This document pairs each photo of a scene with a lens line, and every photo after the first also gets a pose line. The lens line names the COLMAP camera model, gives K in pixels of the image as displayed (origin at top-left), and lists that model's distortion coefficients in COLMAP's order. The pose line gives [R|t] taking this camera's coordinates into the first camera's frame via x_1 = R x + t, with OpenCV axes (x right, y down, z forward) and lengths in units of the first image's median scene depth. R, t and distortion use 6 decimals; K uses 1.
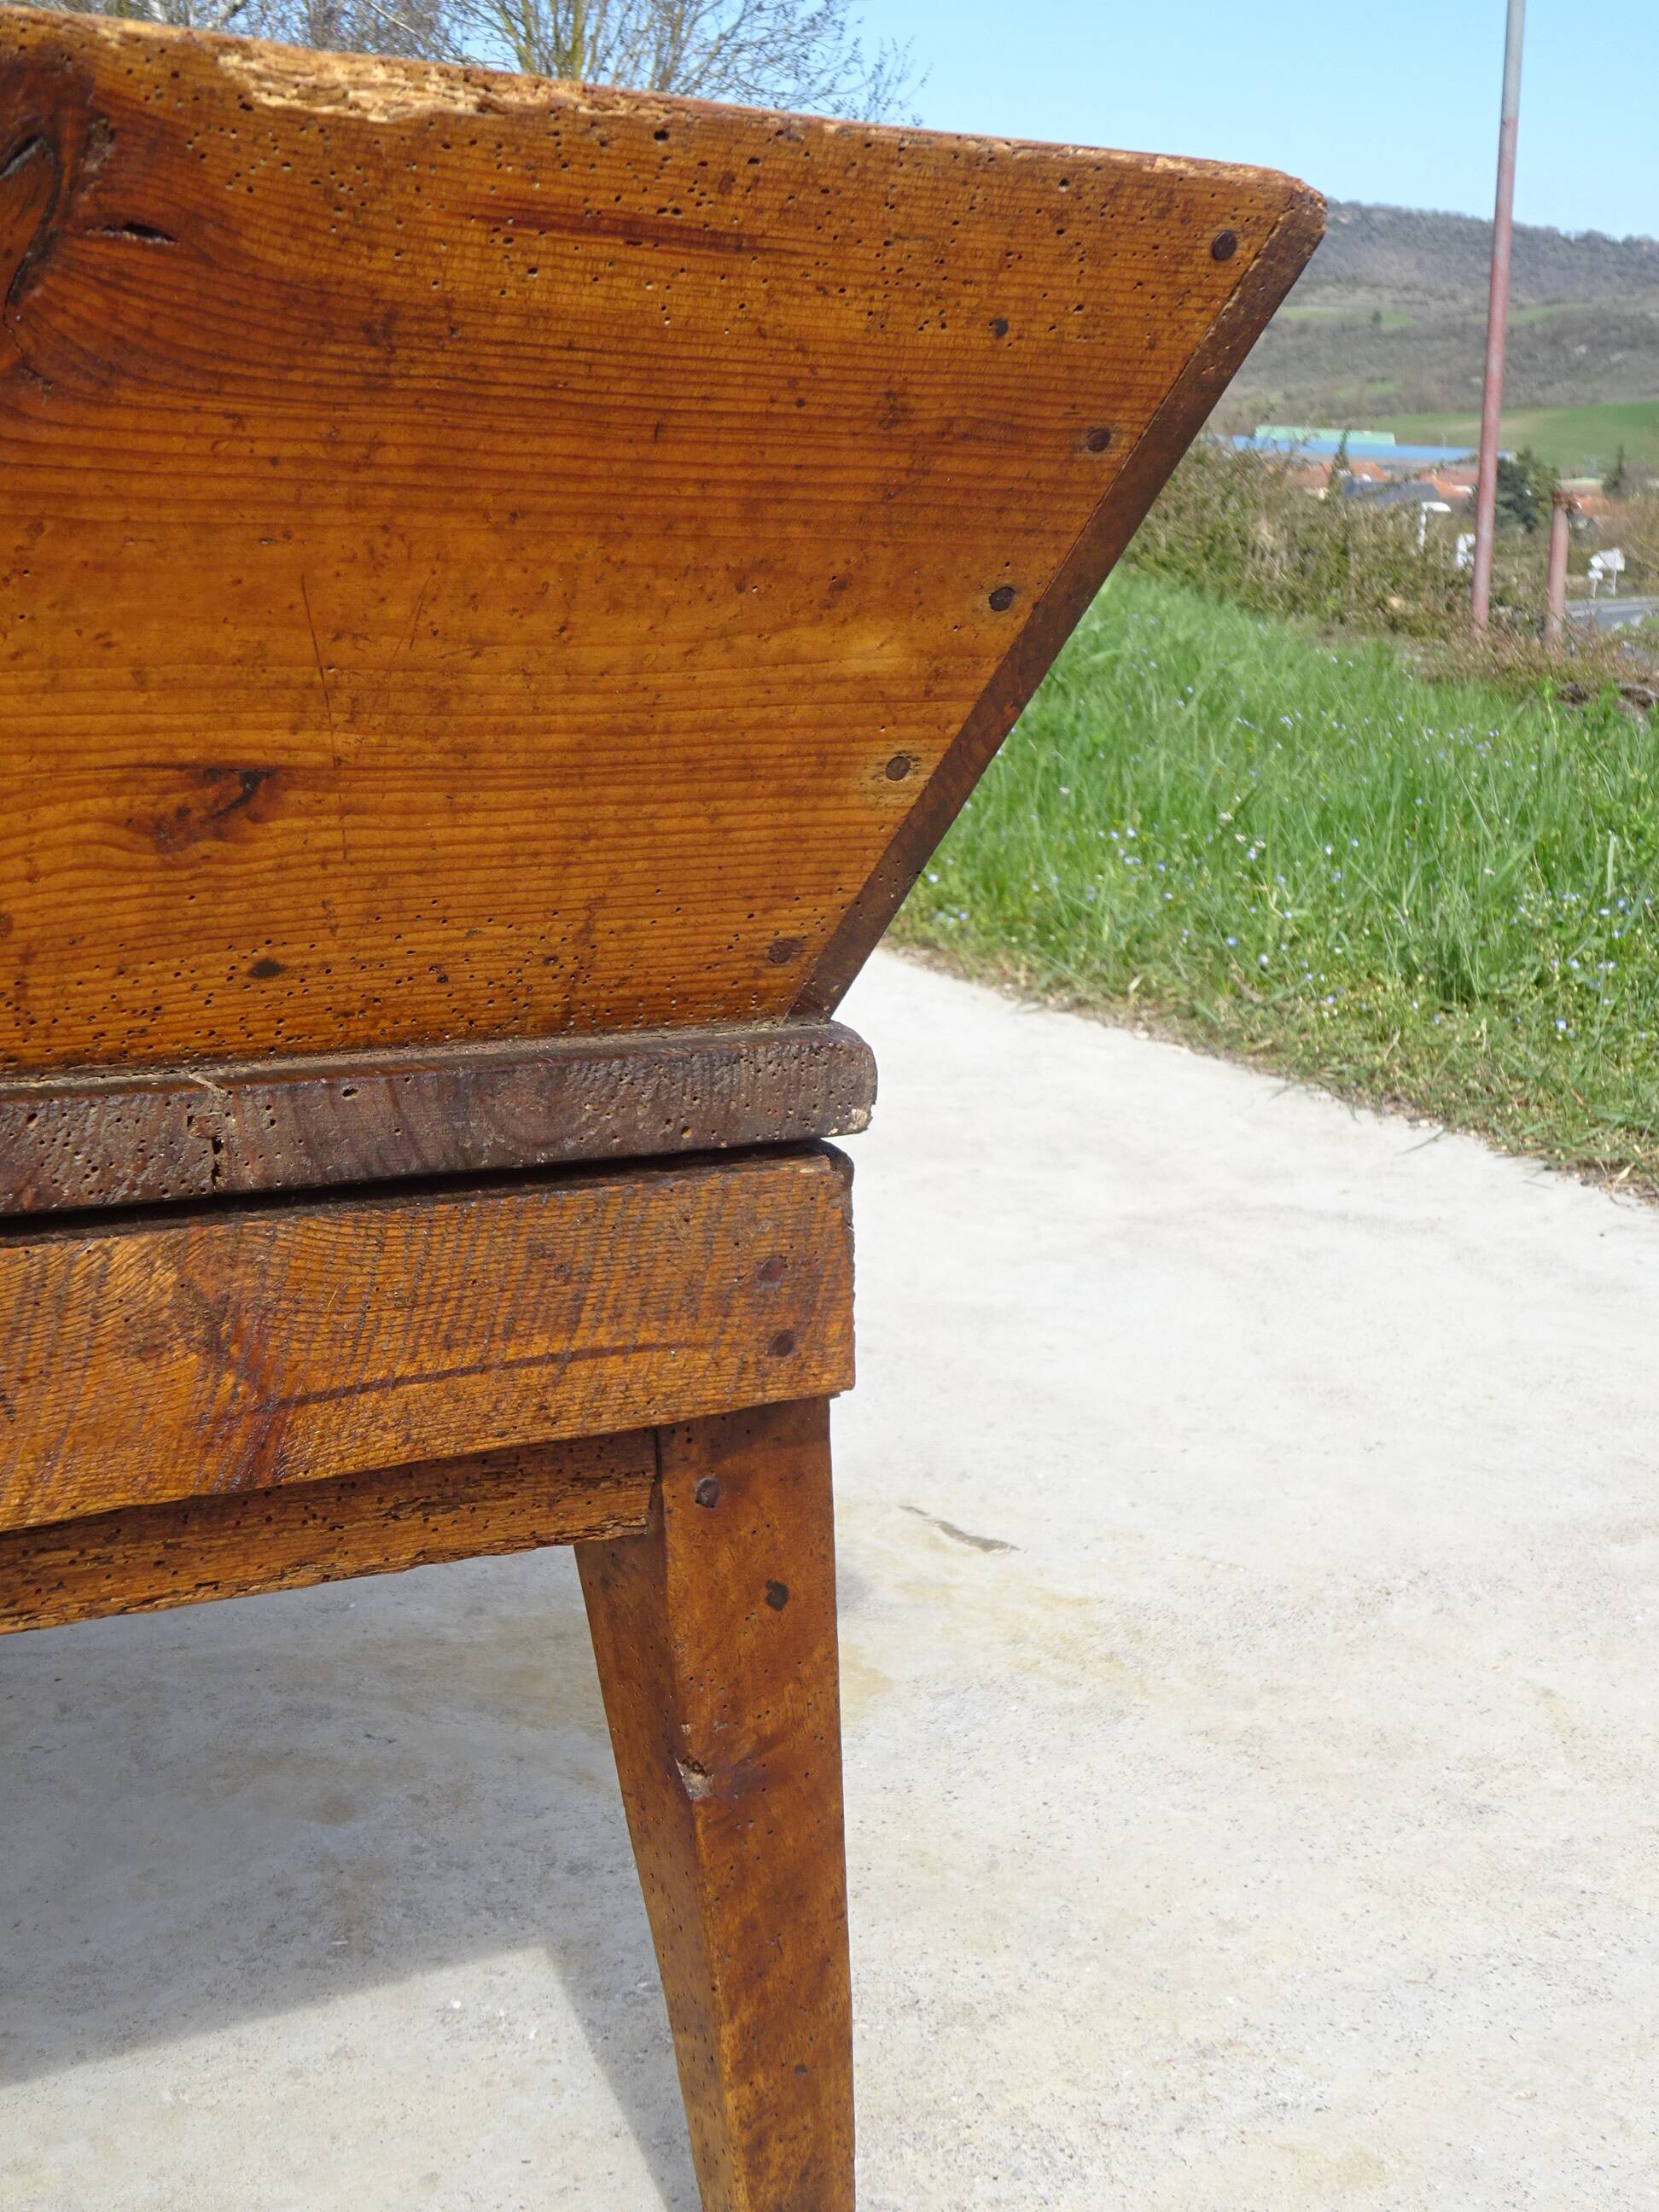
lens RADIAL K [[1738.3, 0, 828.3], [0, 1738.3, 1184.4], [0, 0, 1]] dist [-0.000802, 0.005286]
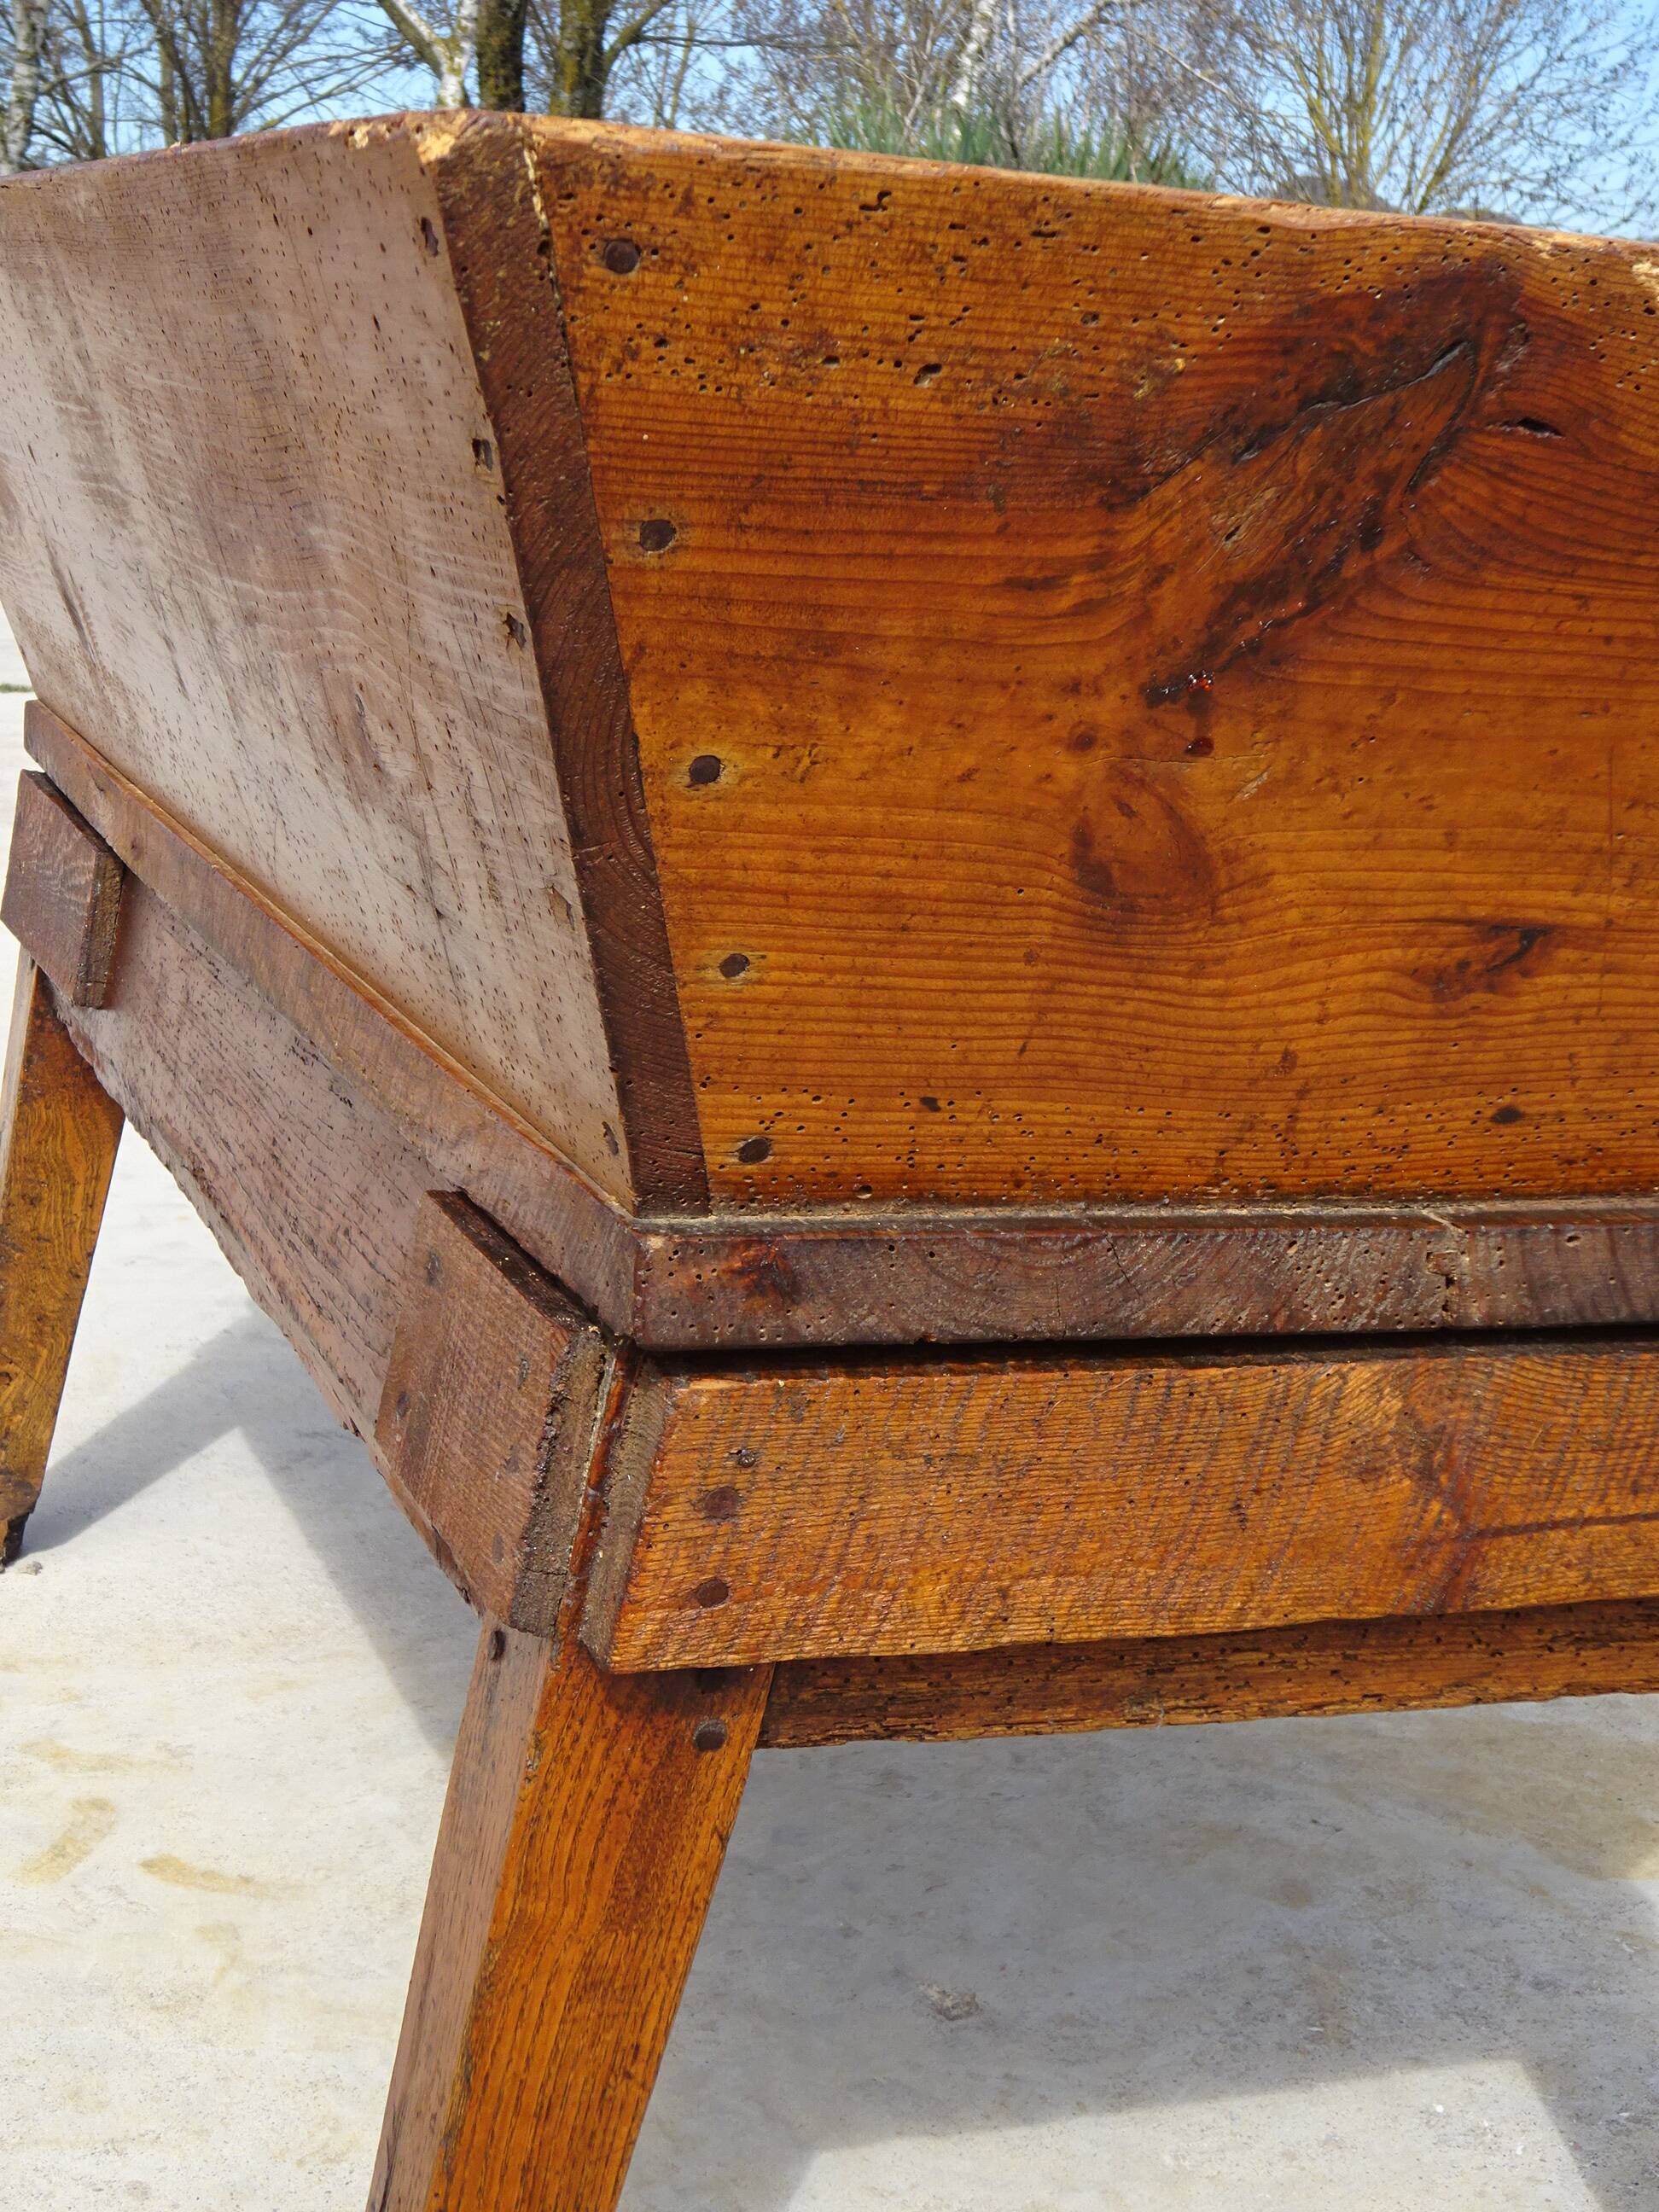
lens RADIAL K [[1781.1, 0, 1109.7], [0, 1781.1, 1189.6], [0, 0, 1]] dist [-0.004504, 0.011607]
pose [[0.989044, 0.078293, -0.125151, -0.421864], [-0.079352, 0.996841, -0.003493, -0.057315], [0.124482, 0.013386, 0.992132, -0.080402]]
